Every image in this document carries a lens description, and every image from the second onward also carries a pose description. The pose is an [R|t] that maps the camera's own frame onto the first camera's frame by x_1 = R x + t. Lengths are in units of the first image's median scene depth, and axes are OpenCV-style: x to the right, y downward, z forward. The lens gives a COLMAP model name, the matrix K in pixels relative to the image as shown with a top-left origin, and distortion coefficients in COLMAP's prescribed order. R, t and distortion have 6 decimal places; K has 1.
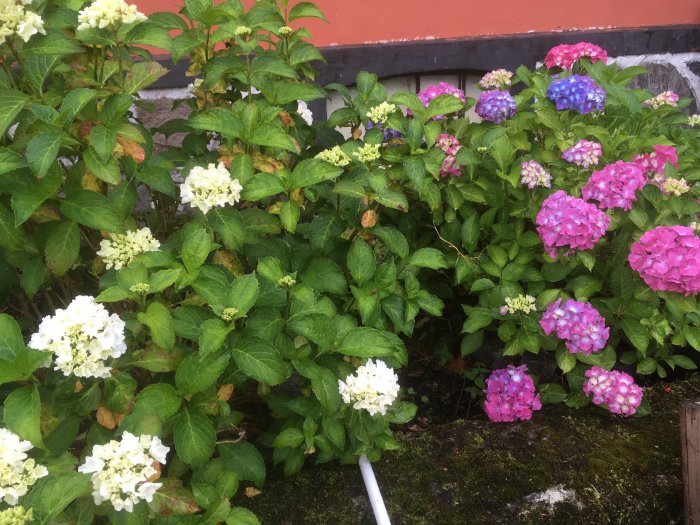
lens RADIAL K [[516.6, 0, 380.5], [0, 516.6, 257.7], [0, 0, 1]] dist [0.072736, -0.085517]
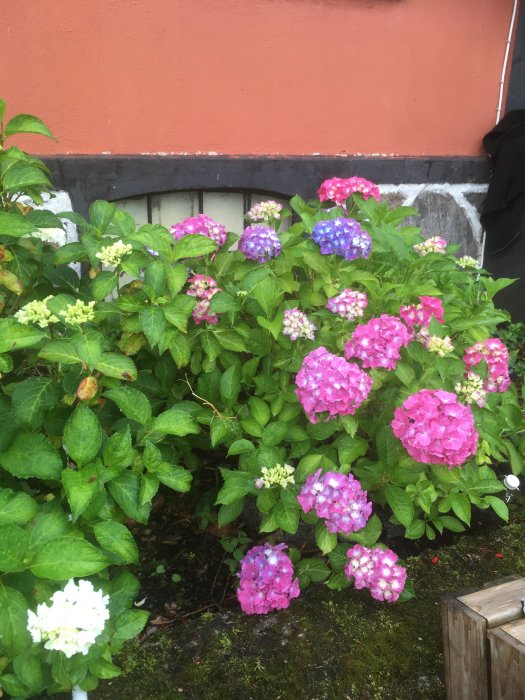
lens RADIAL K [[516.6, 0, 264.1], [0, 516.6, 352.4], [0, 0, 1]] dist [0.072736, -0.085517]
pose [[0.988303, 0.007871, 0.152301, 0.111430], [-0.005225, 0.999828, -0.017769, -0.104086], [-0.152415, 0.016766, 0.988174, 0.131927]]
